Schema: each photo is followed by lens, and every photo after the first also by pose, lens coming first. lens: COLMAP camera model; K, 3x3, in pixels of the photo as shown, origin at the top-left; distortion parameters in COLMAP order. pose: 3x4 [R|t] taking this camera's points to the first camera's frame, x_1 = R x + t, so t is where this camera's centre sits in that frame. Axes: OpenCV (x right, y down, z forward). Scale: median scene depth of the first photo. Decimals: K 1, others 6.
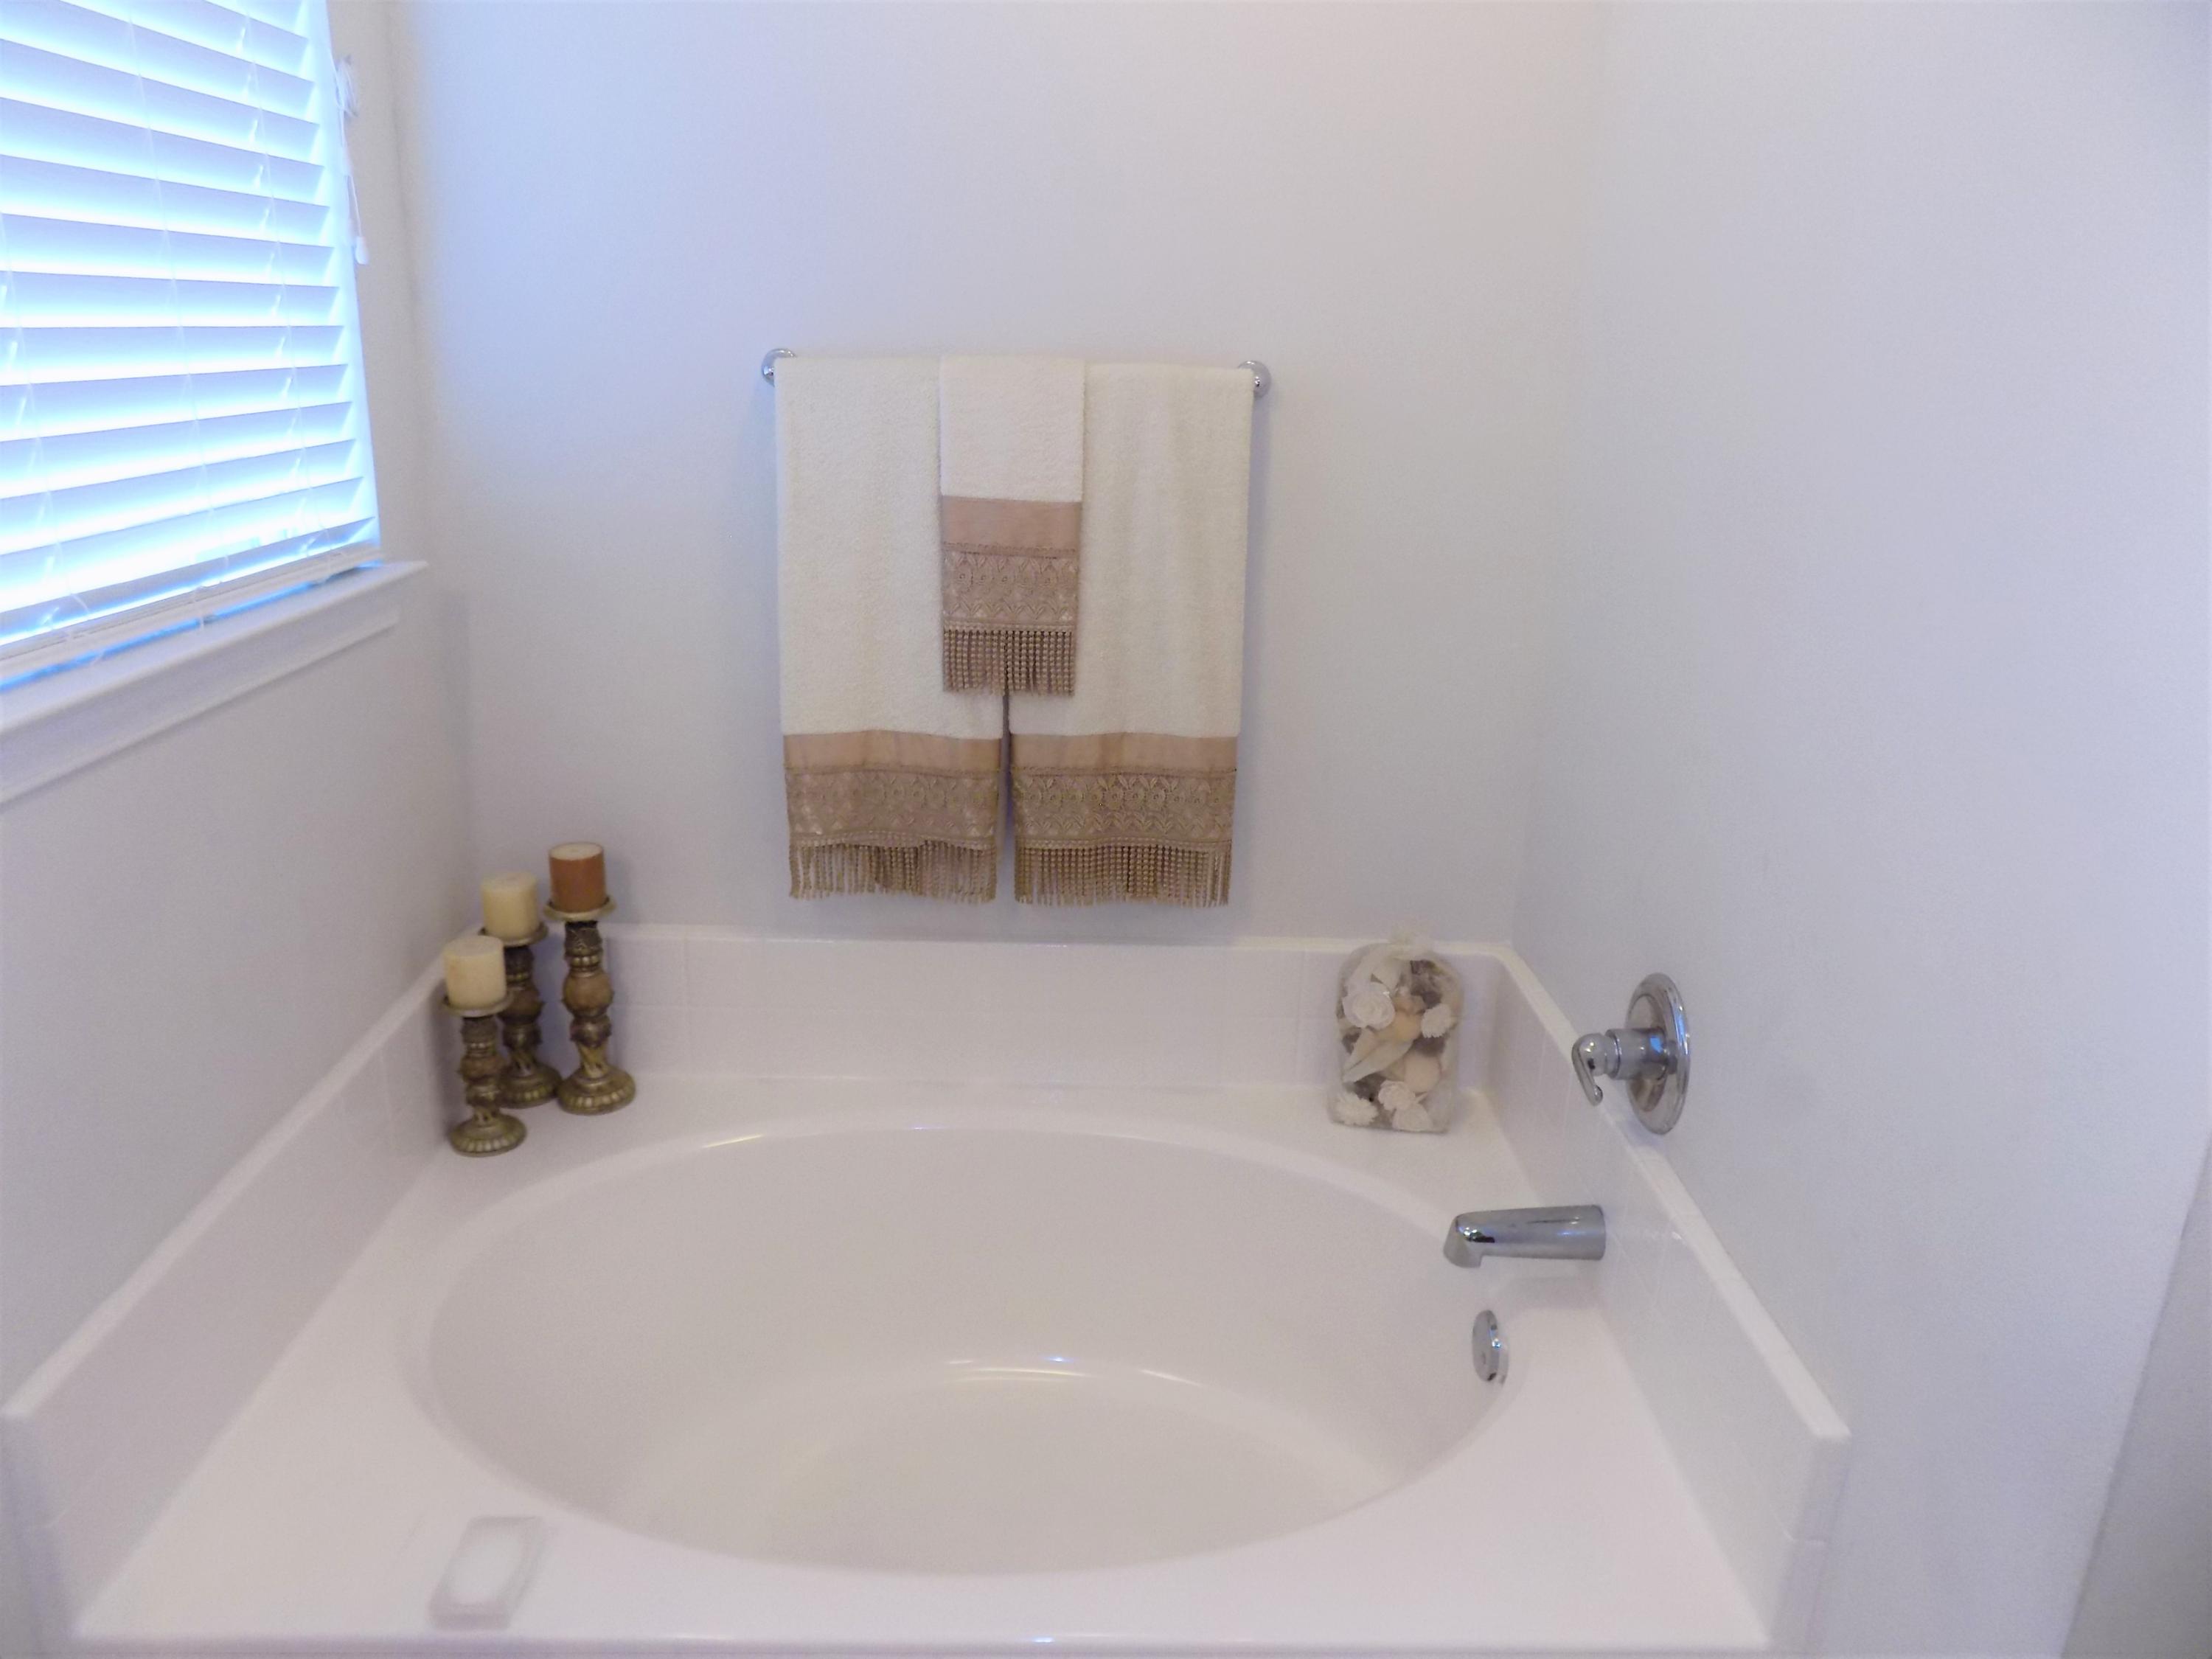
lens RADIAL K [[1505.3, 0, 1101.4], [0, 1505.3, 805.0], [0, 0, 1]] dist [-0.070709, 0.005966]
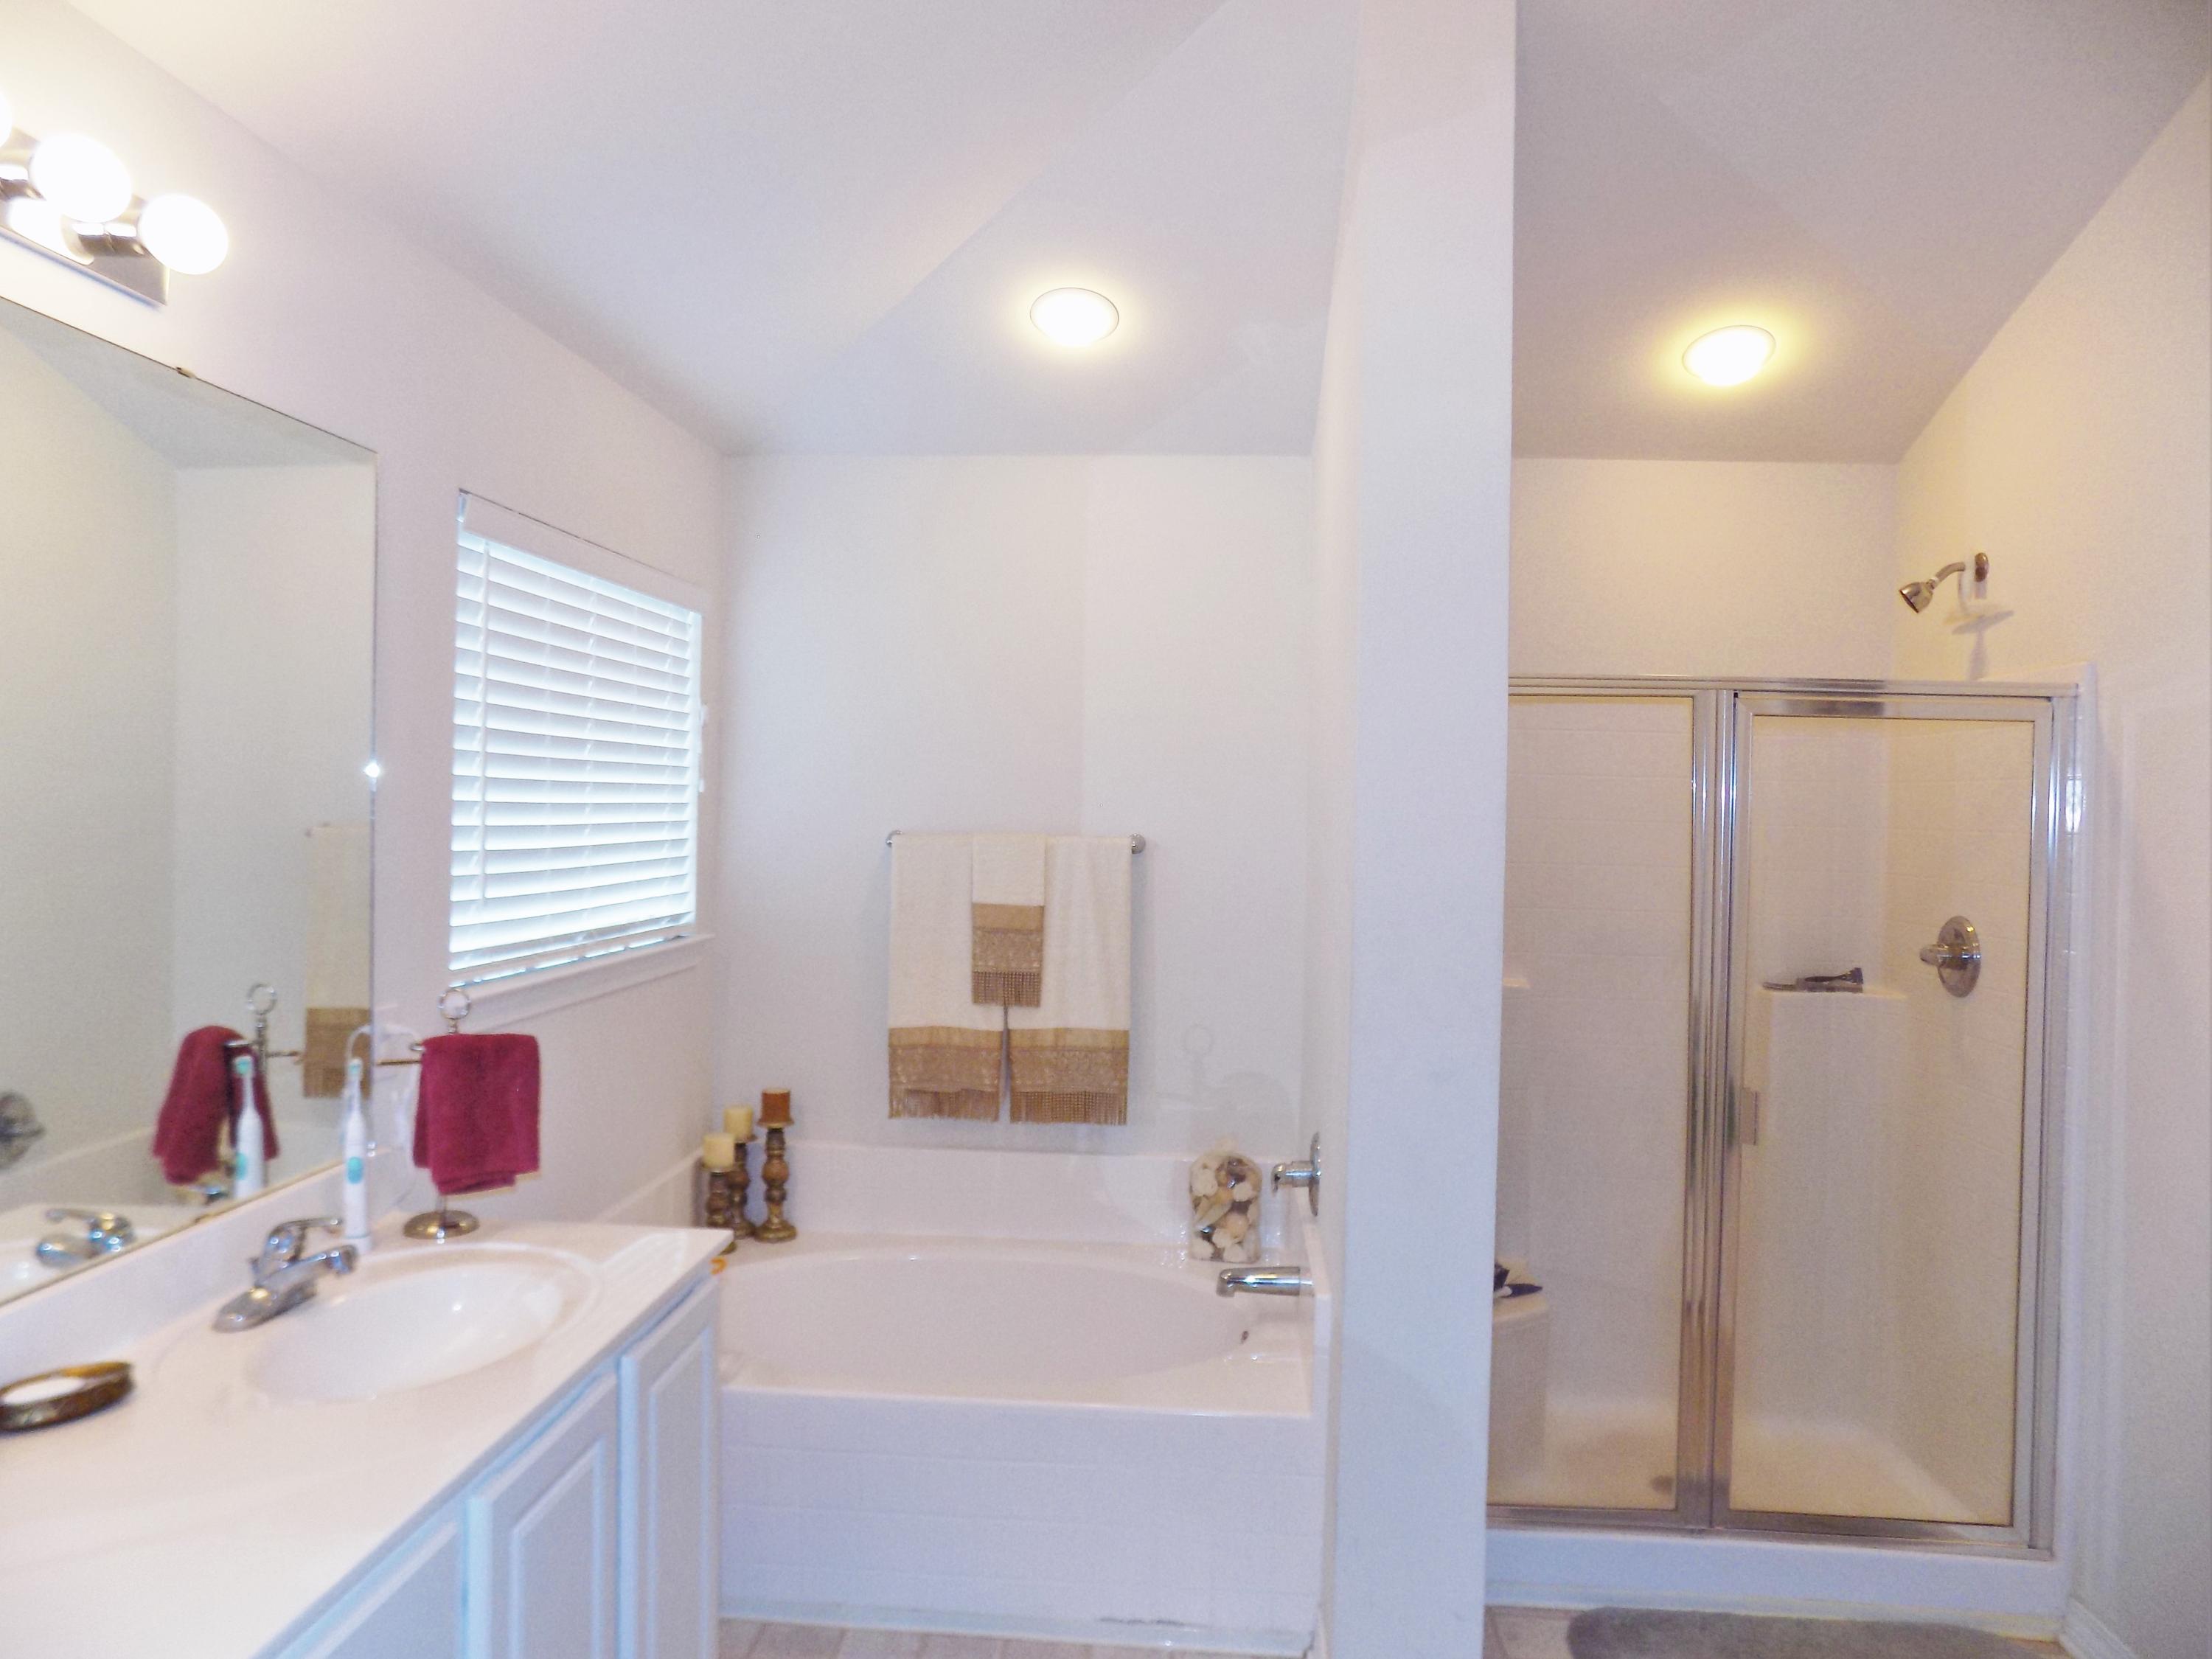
lens RADIAL K [[1505.3, 0, 1101.4], [0, 1505.3, 805.0], [0, 0, 1]] dist [-0.070709, 0.005966]
pose [[0.994654, -0.014210, -0.102282, 0.250927], [-0.017126, 0.954071, -0.299091, 0.245501], [0.101834, 0.299244, 0.948727, -0.847560]]
